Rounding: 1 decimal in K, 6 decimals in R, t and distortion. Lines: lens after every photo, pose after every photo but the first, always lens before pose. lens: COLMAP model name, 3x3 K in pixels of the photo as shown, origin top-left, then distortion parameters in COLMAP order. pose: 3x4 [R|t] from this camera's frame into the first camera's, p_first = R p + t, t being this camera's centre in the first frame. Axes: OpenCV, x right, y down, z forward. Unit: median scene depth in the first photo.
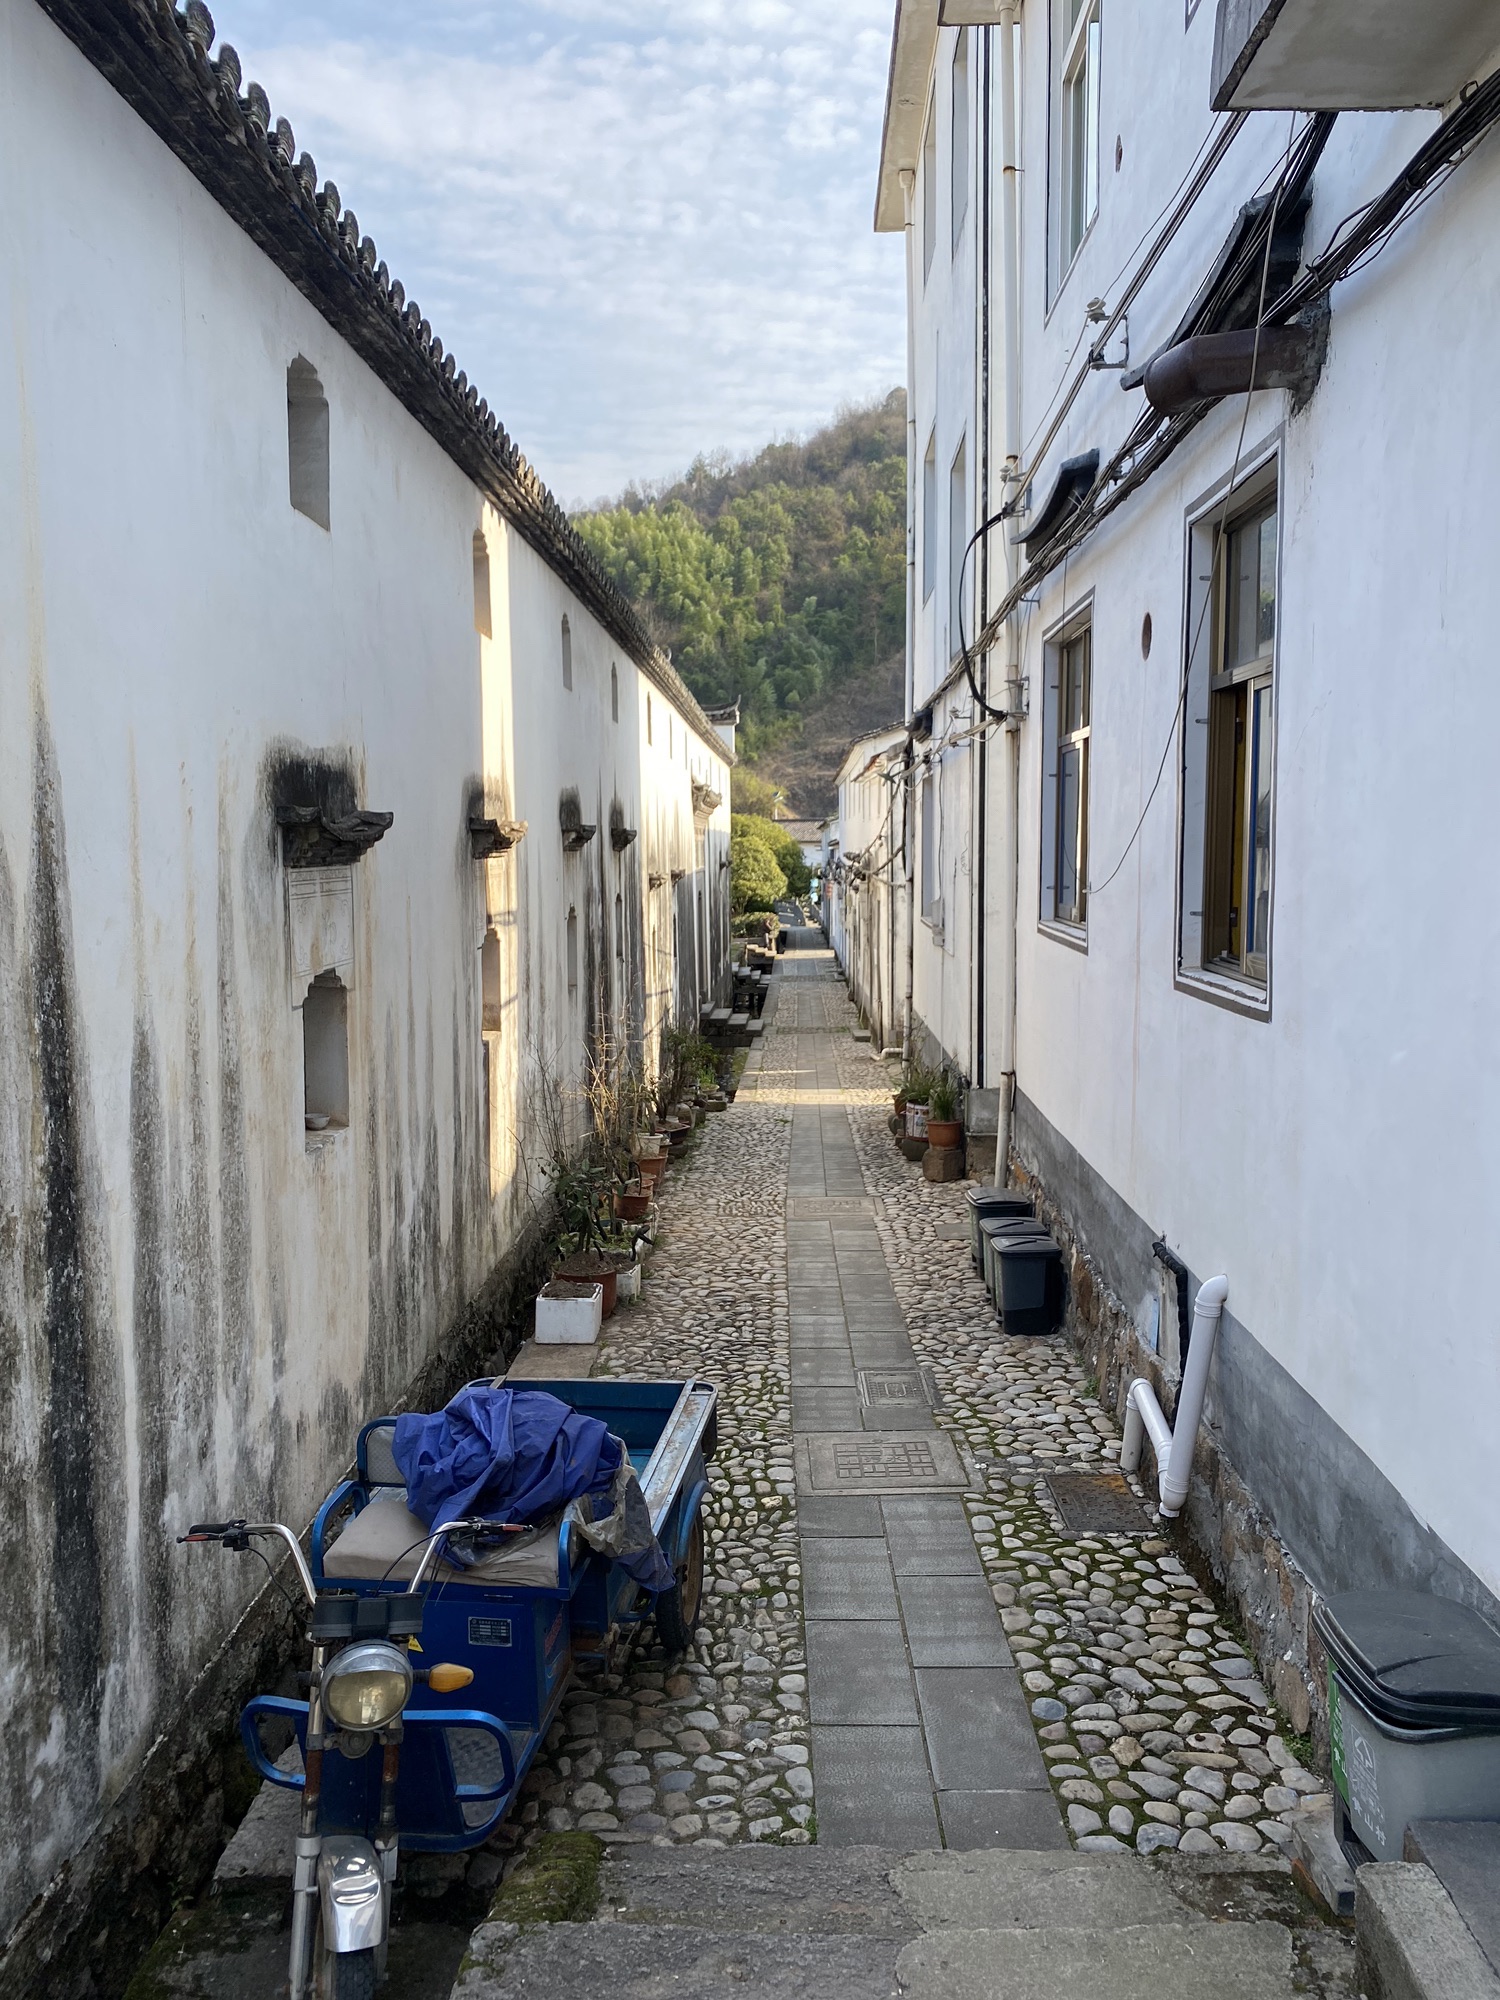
lens RADIAL K [[1523.4, 0, 754.5], [0, 1523.4, 996.8], [0, 0, 1]] dist [0.001896, -0.000226]
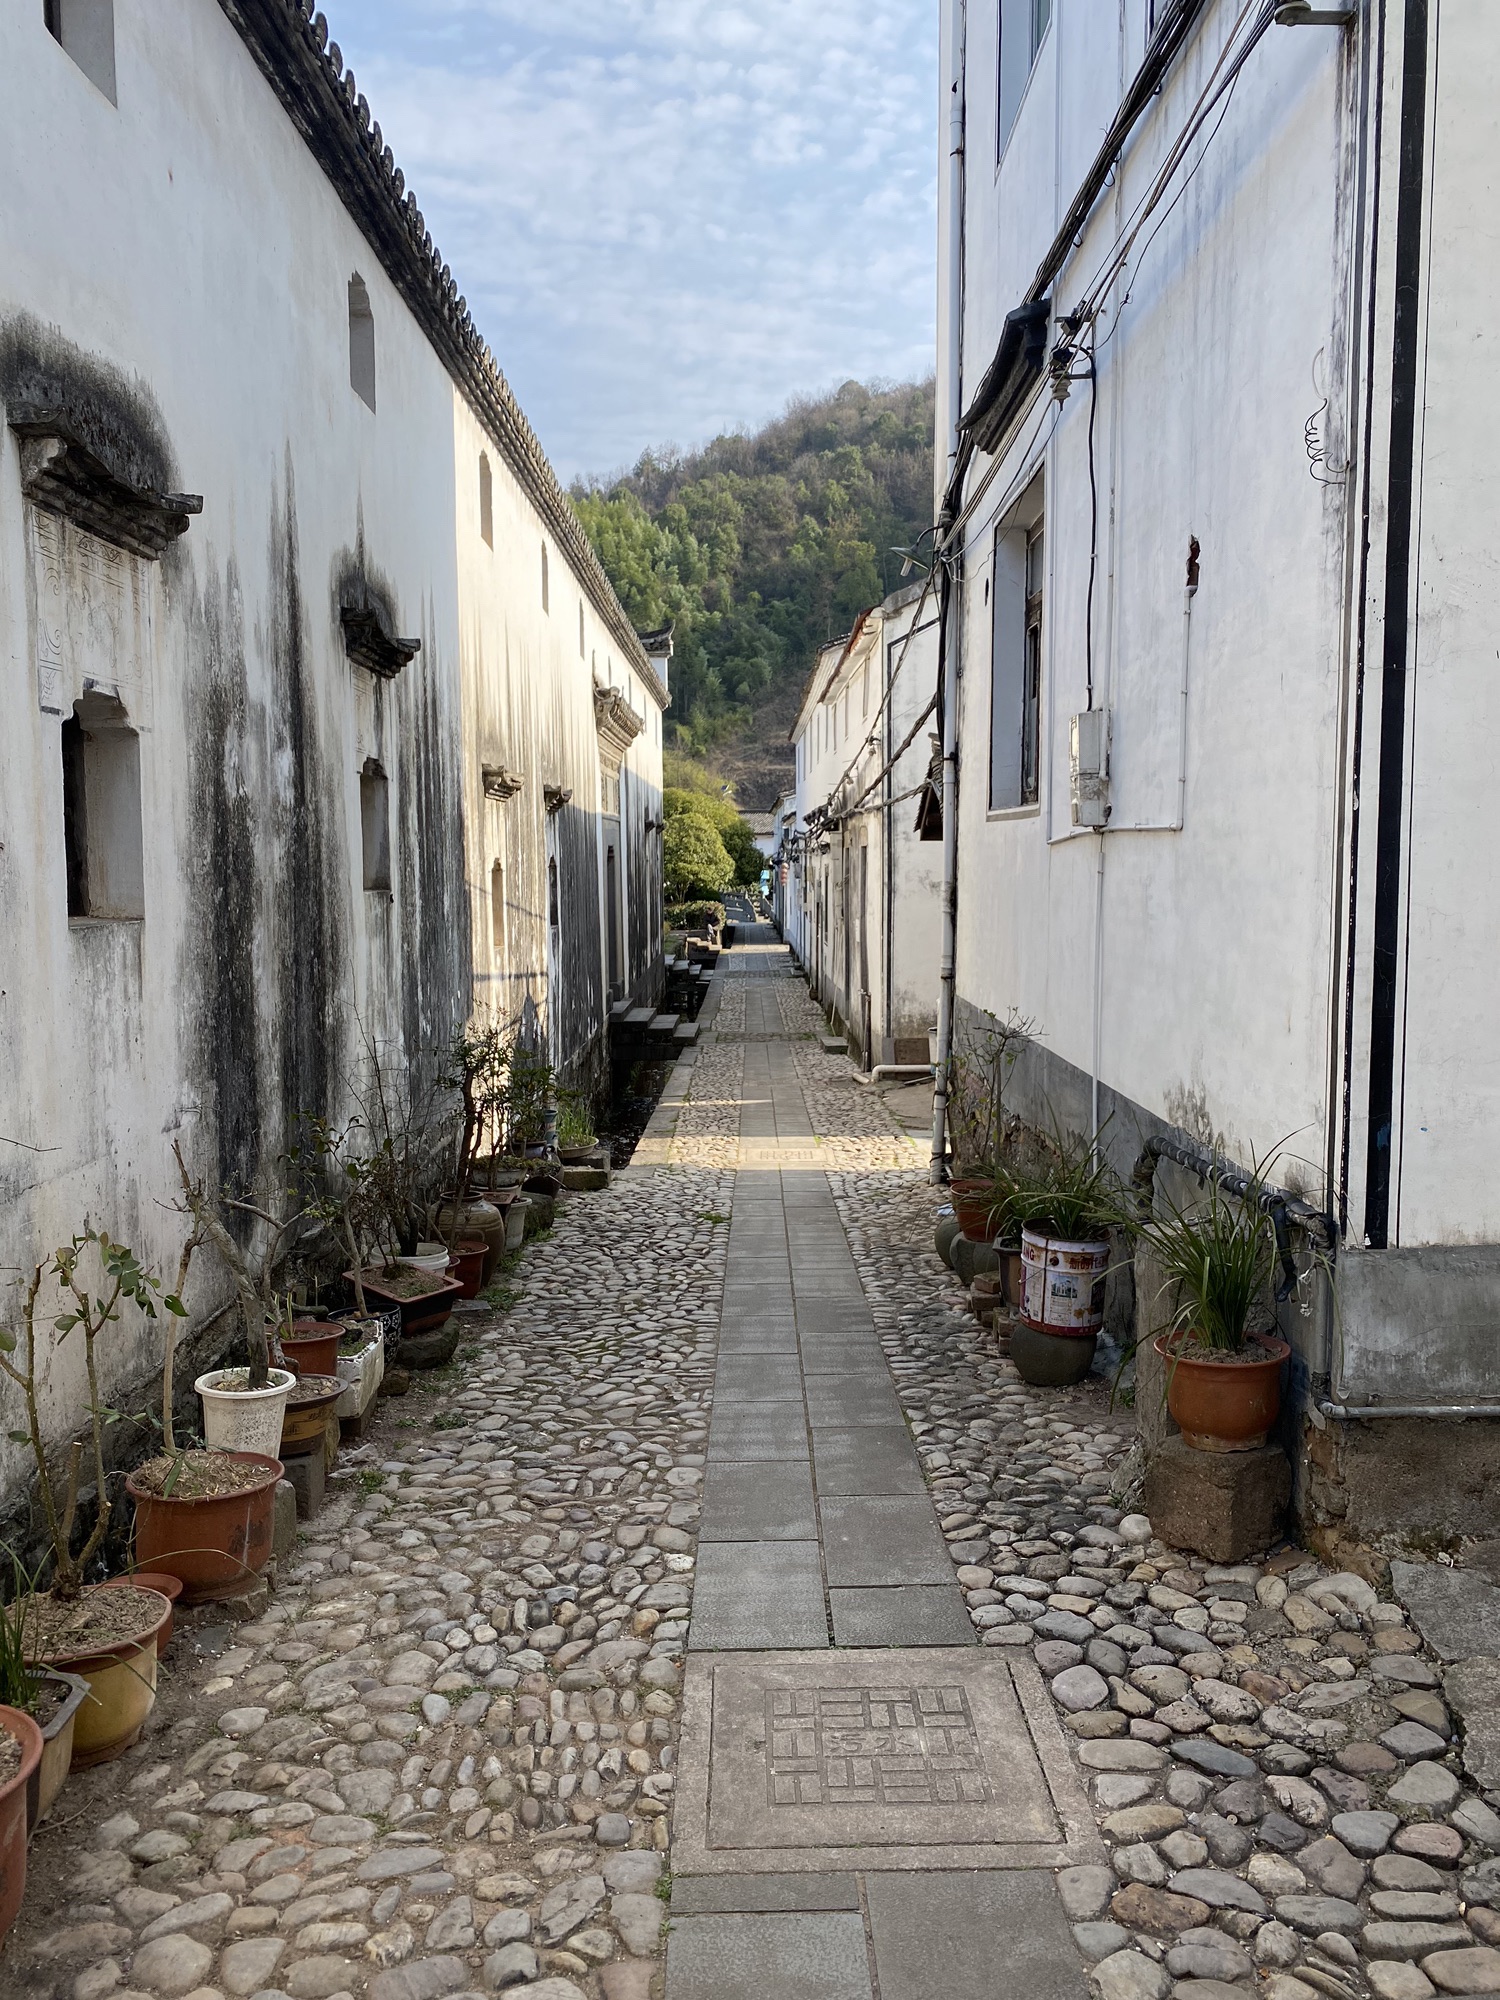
lens RADIAL K [[1523.4, 0, 750.2], [0, 1523.4, 1002.6], [0, 0, 1]] dist [0.001896, -0.000226]
pose [[0.999554, 0.000074, 0.029848, 0.004160], [-0.000059, 1.000000, -0.000495, 0.002594], [-0.029848, 0.000493, 0.999554, 0.124129]]
